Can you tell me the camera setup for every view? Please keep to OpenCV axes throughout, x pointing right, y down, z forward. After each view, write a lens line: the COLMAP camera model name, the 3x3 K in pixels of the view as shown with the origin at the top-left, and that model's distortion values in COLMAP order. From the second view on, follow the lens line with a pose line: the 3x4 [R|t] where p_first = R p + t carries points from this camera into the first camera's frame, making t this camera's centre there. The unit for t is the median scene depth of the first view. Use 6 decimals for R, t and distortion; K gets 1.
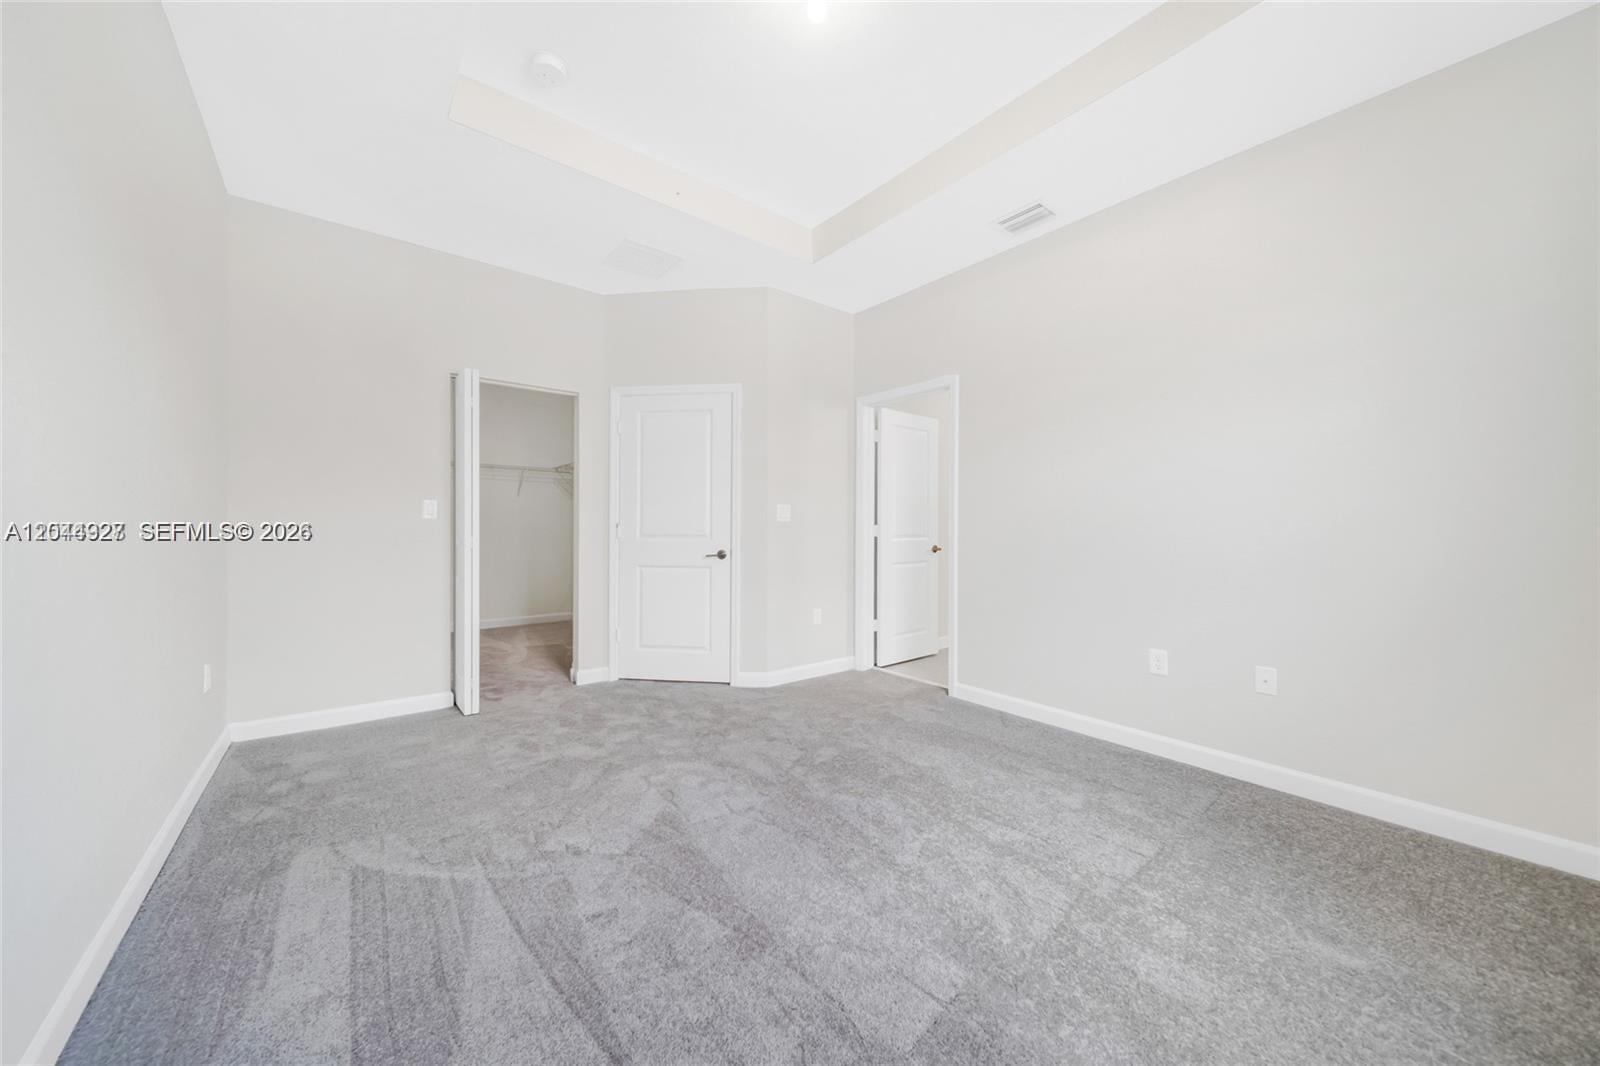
lens RADIAL K [[560.0, 0, 789.5], [0, 560.0, 536.0], [0, 0, 1]] dist [0.002153, -0.002039]
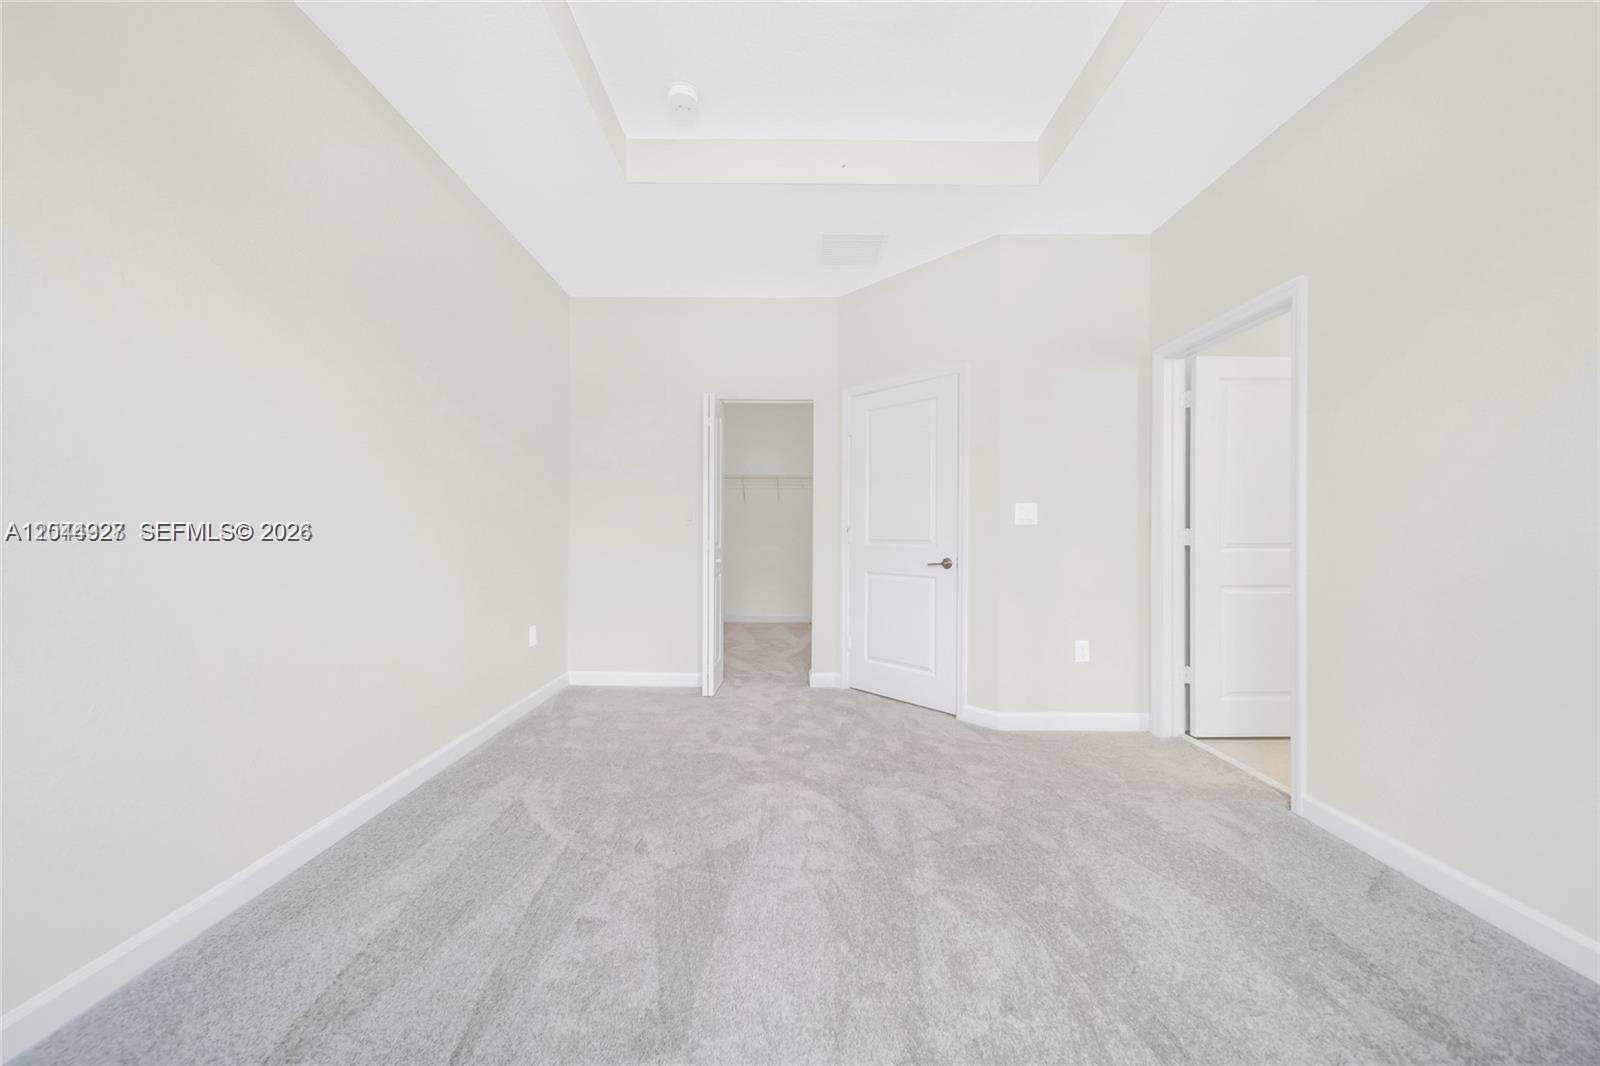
lens RADIAL K [[560.0, 0, 794.0], [0, 560.0, 534.8], [0, 0, 1]] dist [0.002153, -0.002039]
pose [[0.781682, 0.003141, -0.623670, 0.288114], [-0.010046, 0.999921, -0.007555, -0.002447], [0.623597, 0.012171, 0.781652, 0.226656]]
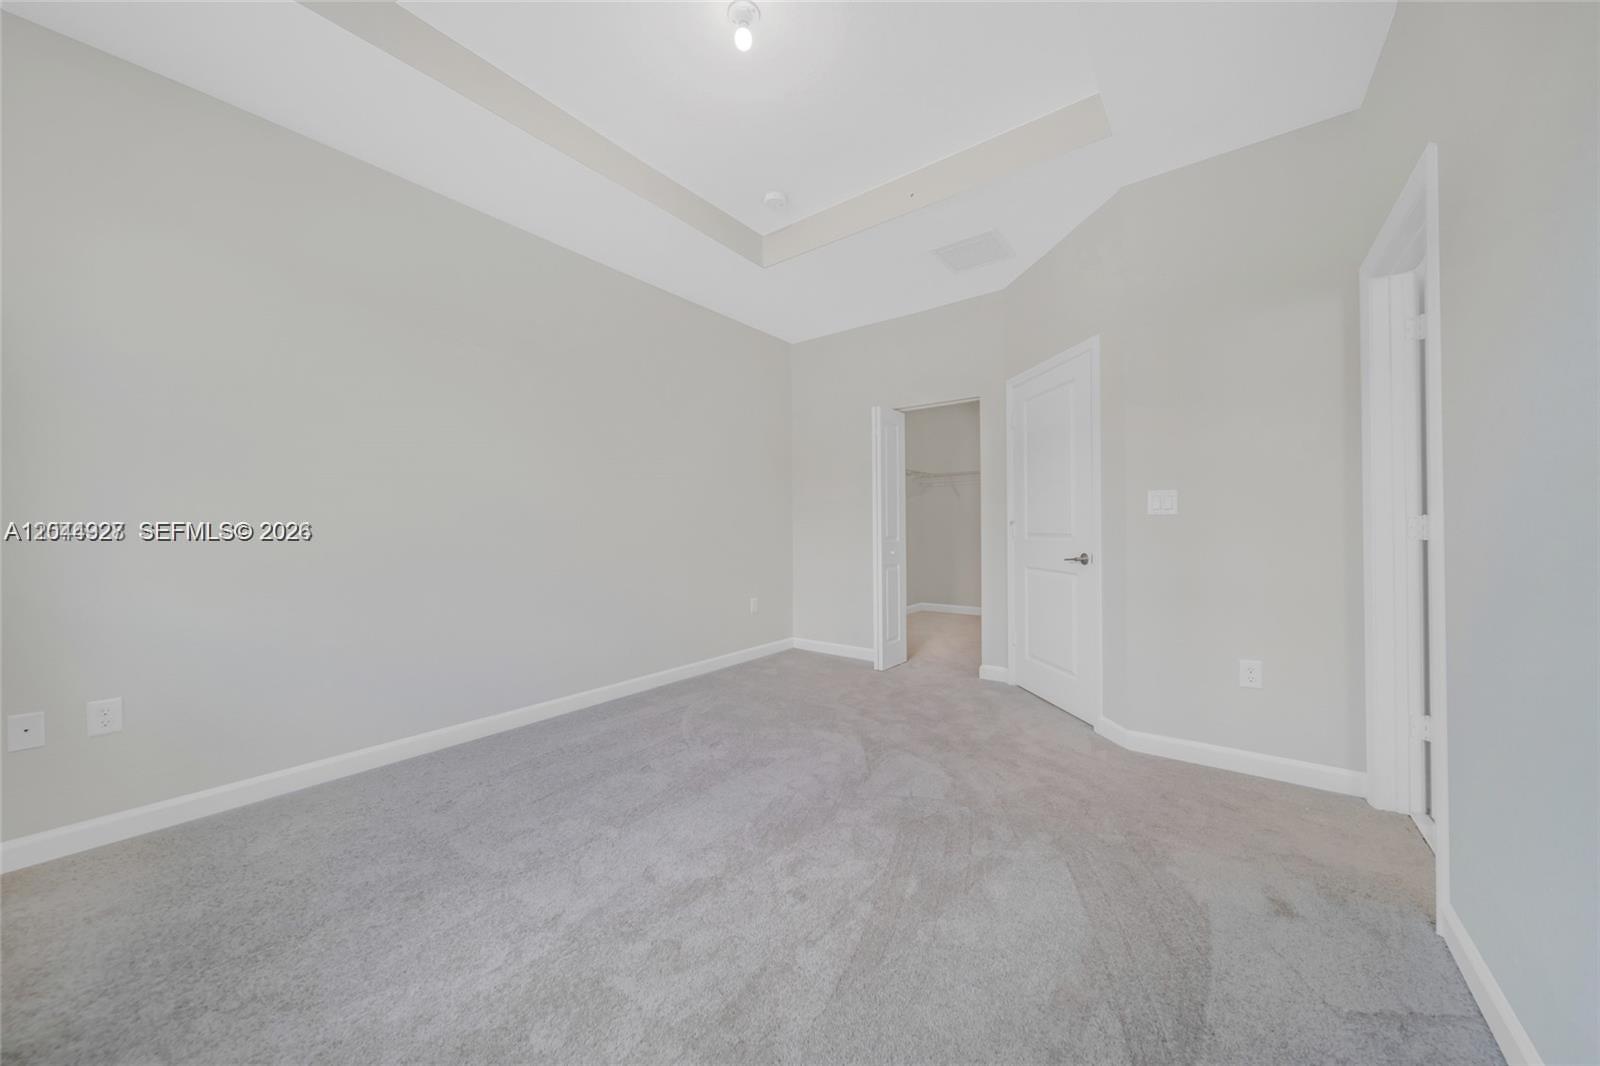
lens RADIAL K [[560.0, 0, 798.6], [0, 560.0, 529.9], [0, 0, 1]] dist [0.002153, -0.002039]
pose [[0.237779, -0.002696, -0.971316, 0.683217], [-0.006156, 0.999972, -0.004283, -0.002332], [0.971300, 0.006997, 0.237756, 0.527687]]
